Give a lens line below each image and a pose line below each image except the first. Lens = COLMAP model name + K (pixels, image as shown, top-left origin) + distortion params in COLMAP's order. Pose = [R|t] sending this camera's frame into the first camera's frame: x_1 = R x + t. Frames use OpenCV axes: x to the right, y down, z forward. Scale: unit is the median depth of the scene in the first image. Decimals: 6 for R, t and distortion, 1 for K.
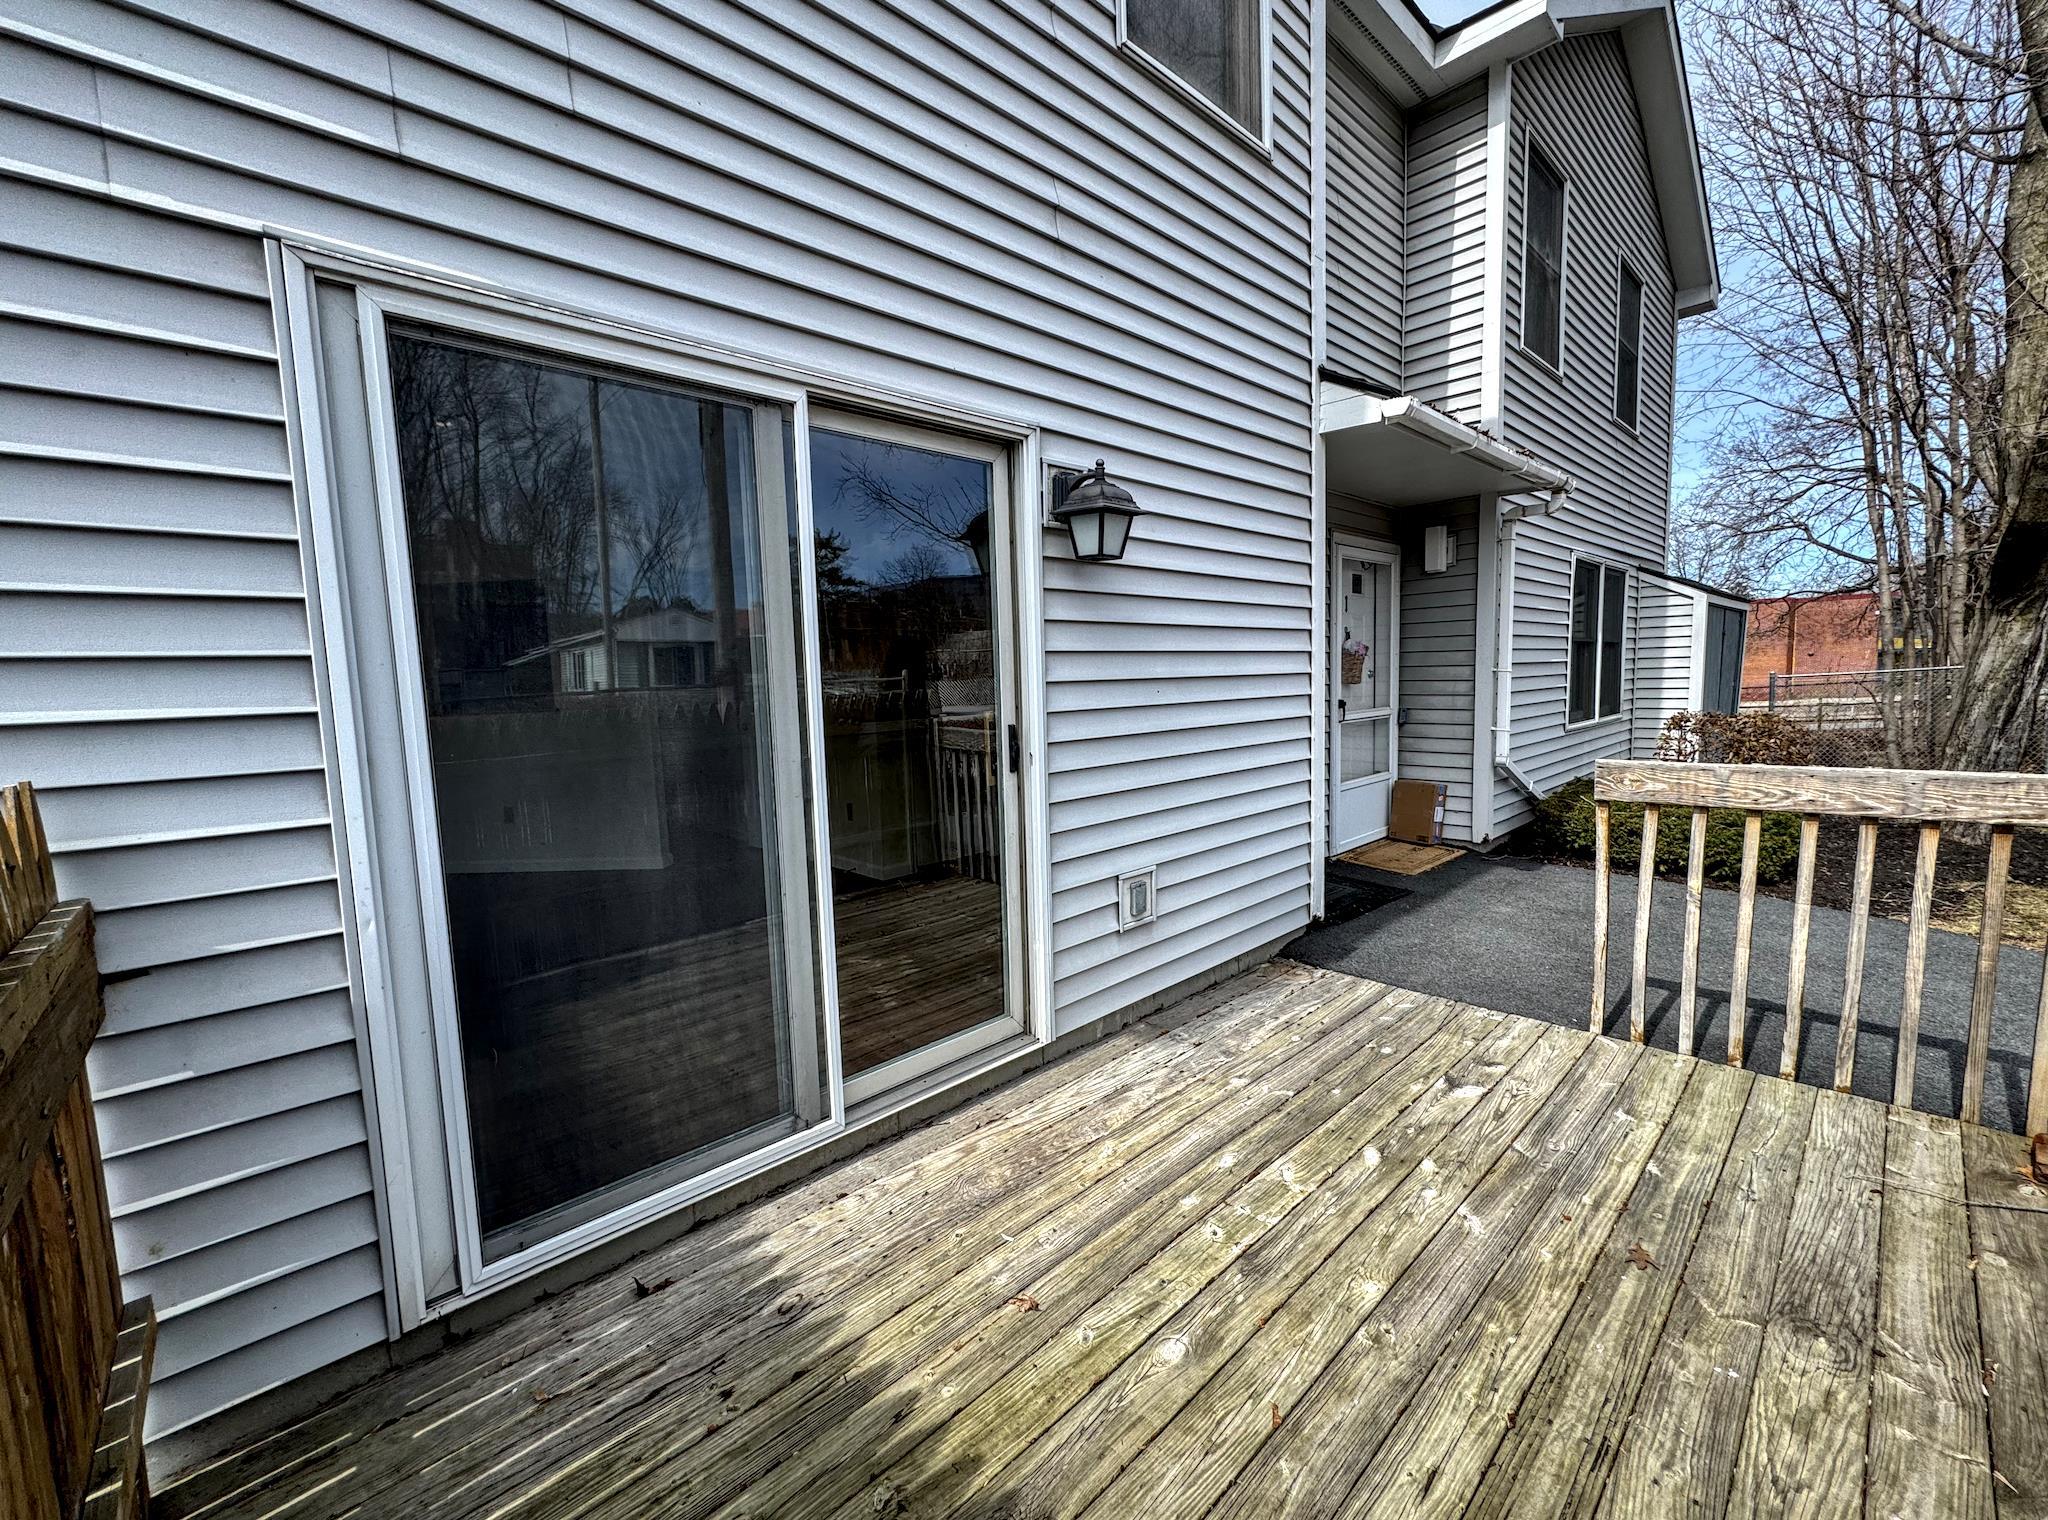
lens RADIAL K [[818.6, 0, 1020.1], [0, 818.6, 757.7], [0, 0, 1]] dist [0.001017, 0.000069]
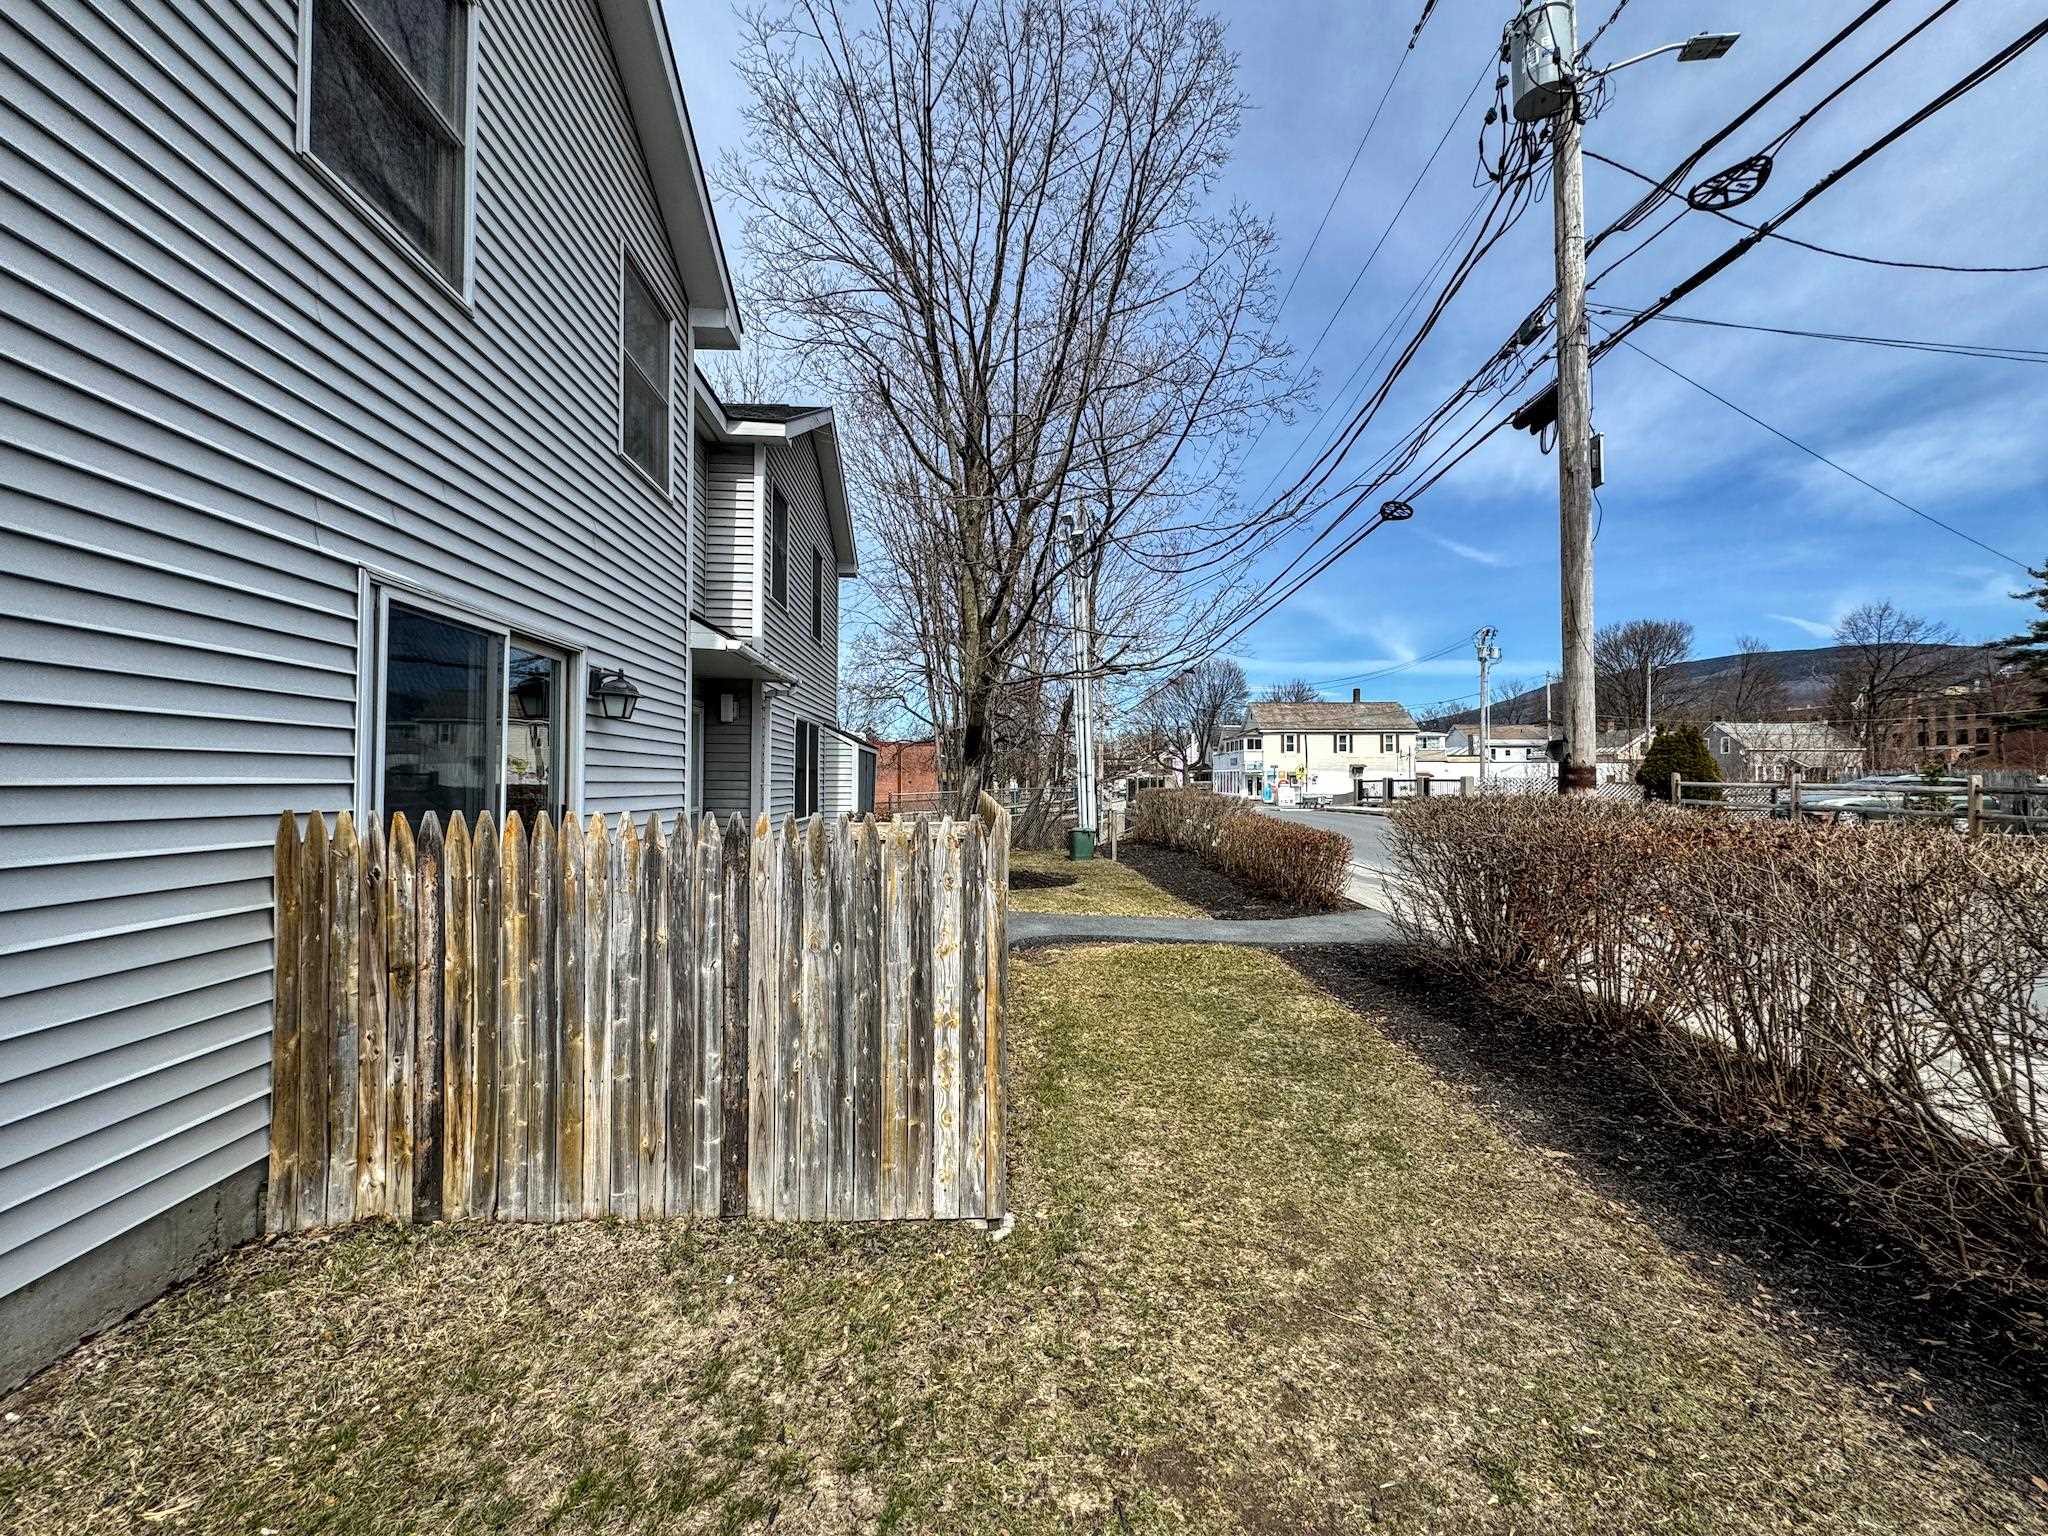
lens RADIAL K [[818.6, 0, 1020.1], [0, 818.6, 765.7], [0, 0, 1]] dist [0.001017, 0.000069]
pose [[0.624904, 0.051082, 0.779028, -0.394587], [0.049343, 0.993278, -0.104711, 0.056976], [-0.779140, 0.103874, 0.618183, -0.446665]]
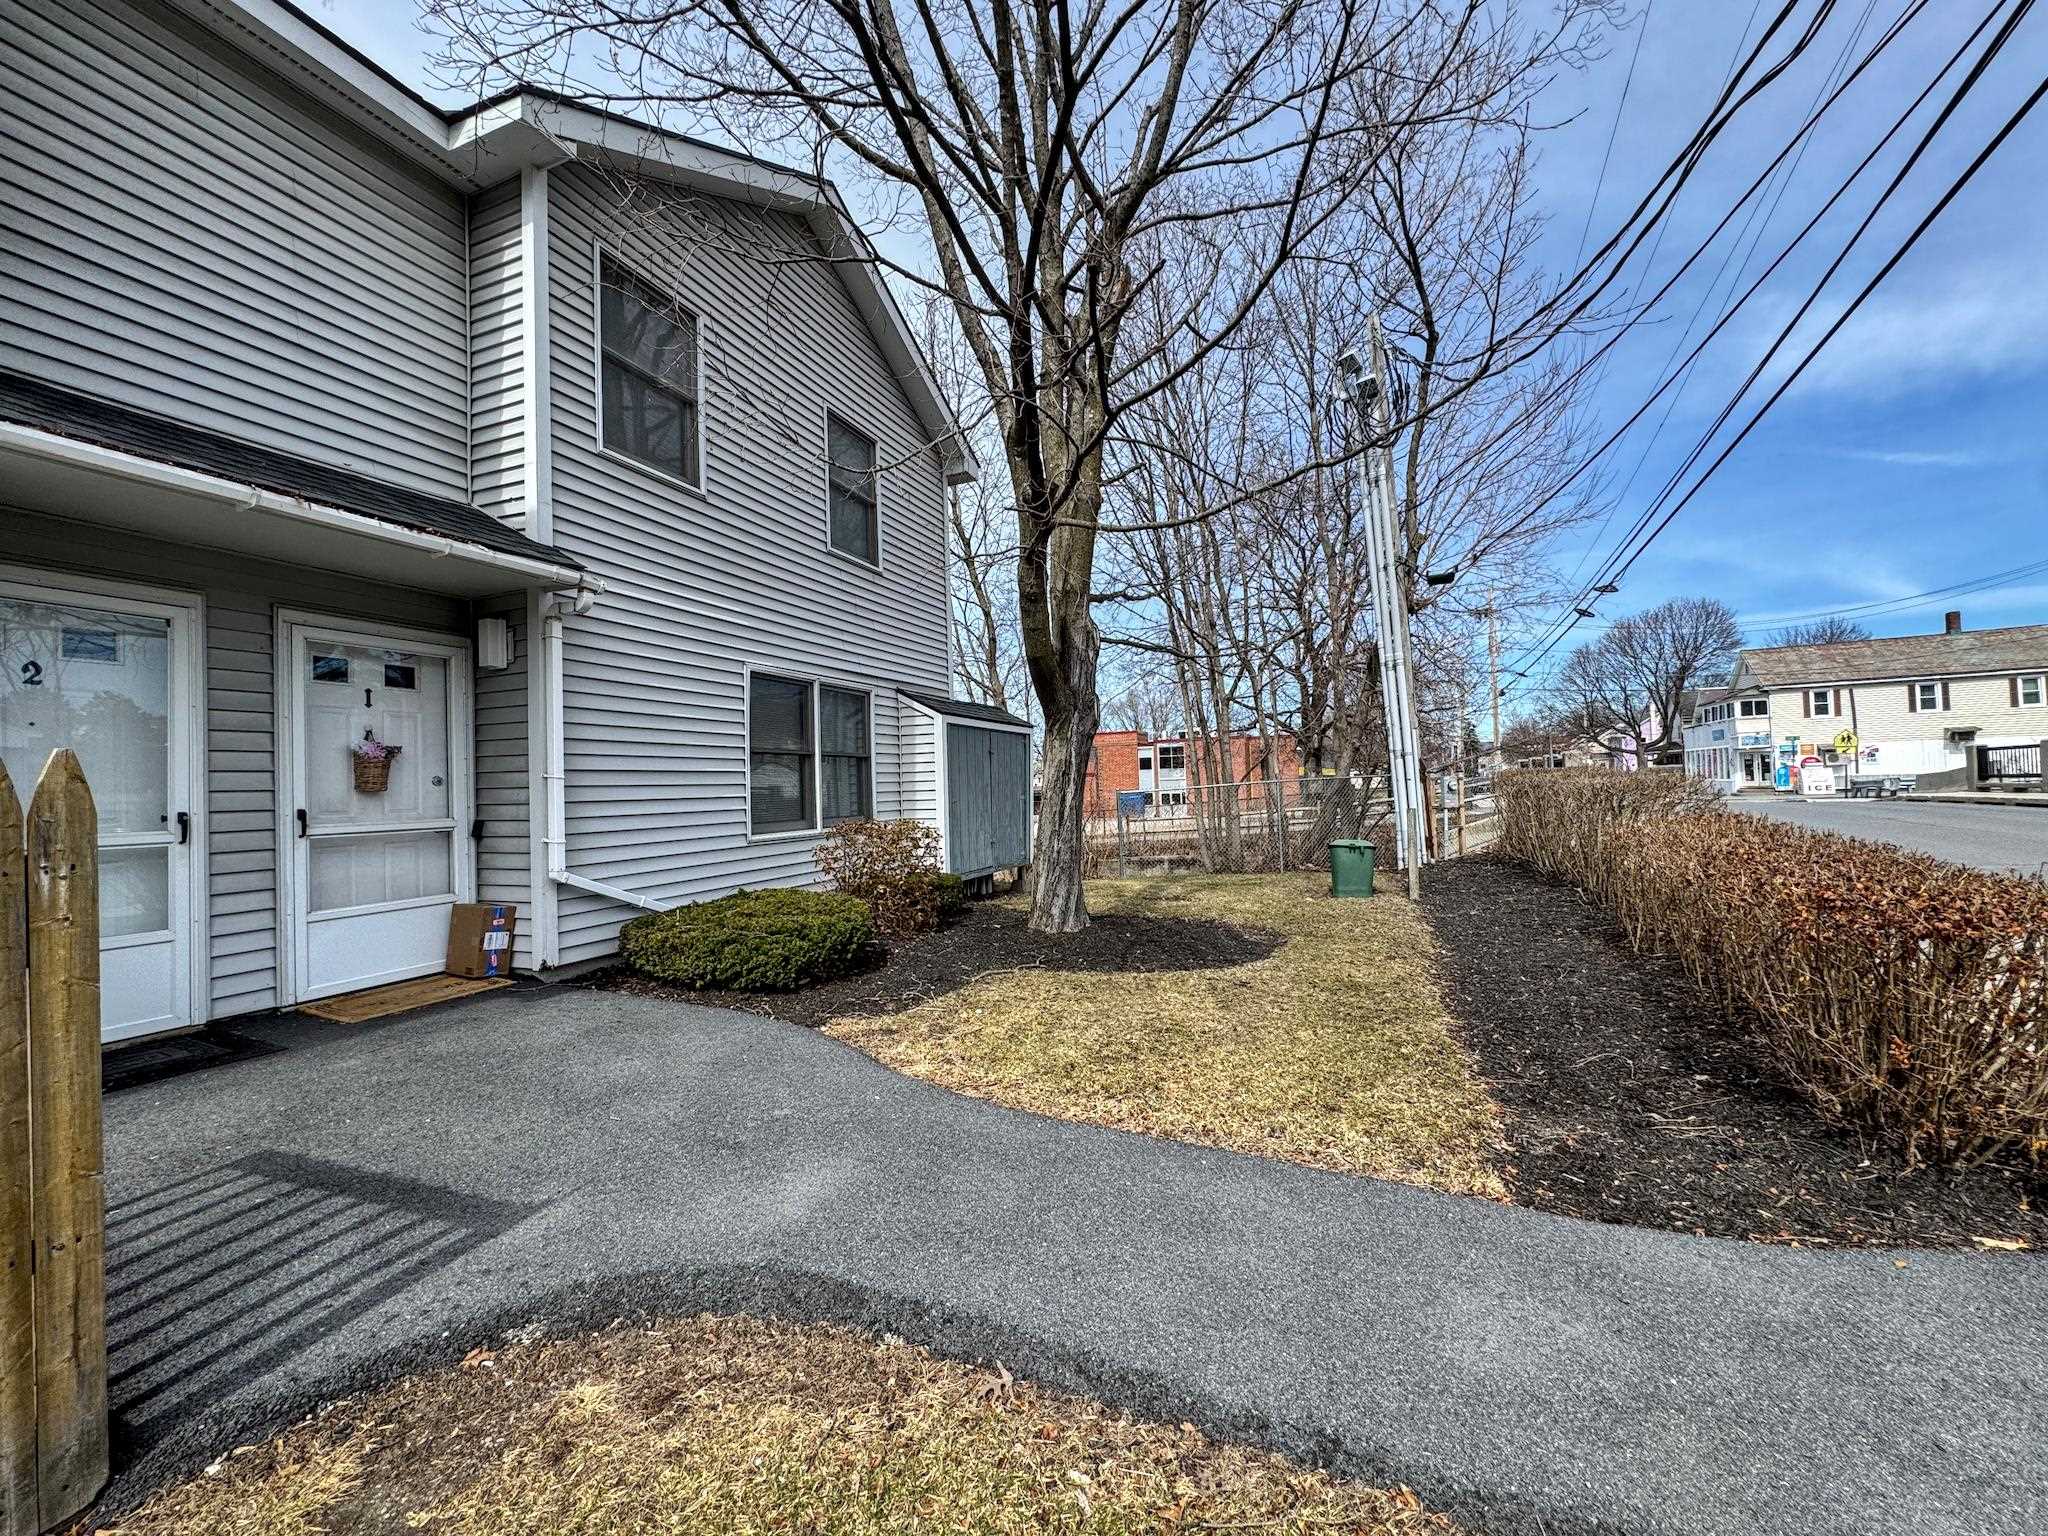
lens RADIAL K [[818.6, 0, 1020.1], [0, 818.6, 765.7], [0, 0, 1]] dist [0.001017, 0.000069]
pose [[0.905846, 0.017980, 0.423225, 0.686189], [0.039508, 0.991158, -0.126668, 0.017600], [-0.421761, 0.131463, 0.897126, -0.041024]]
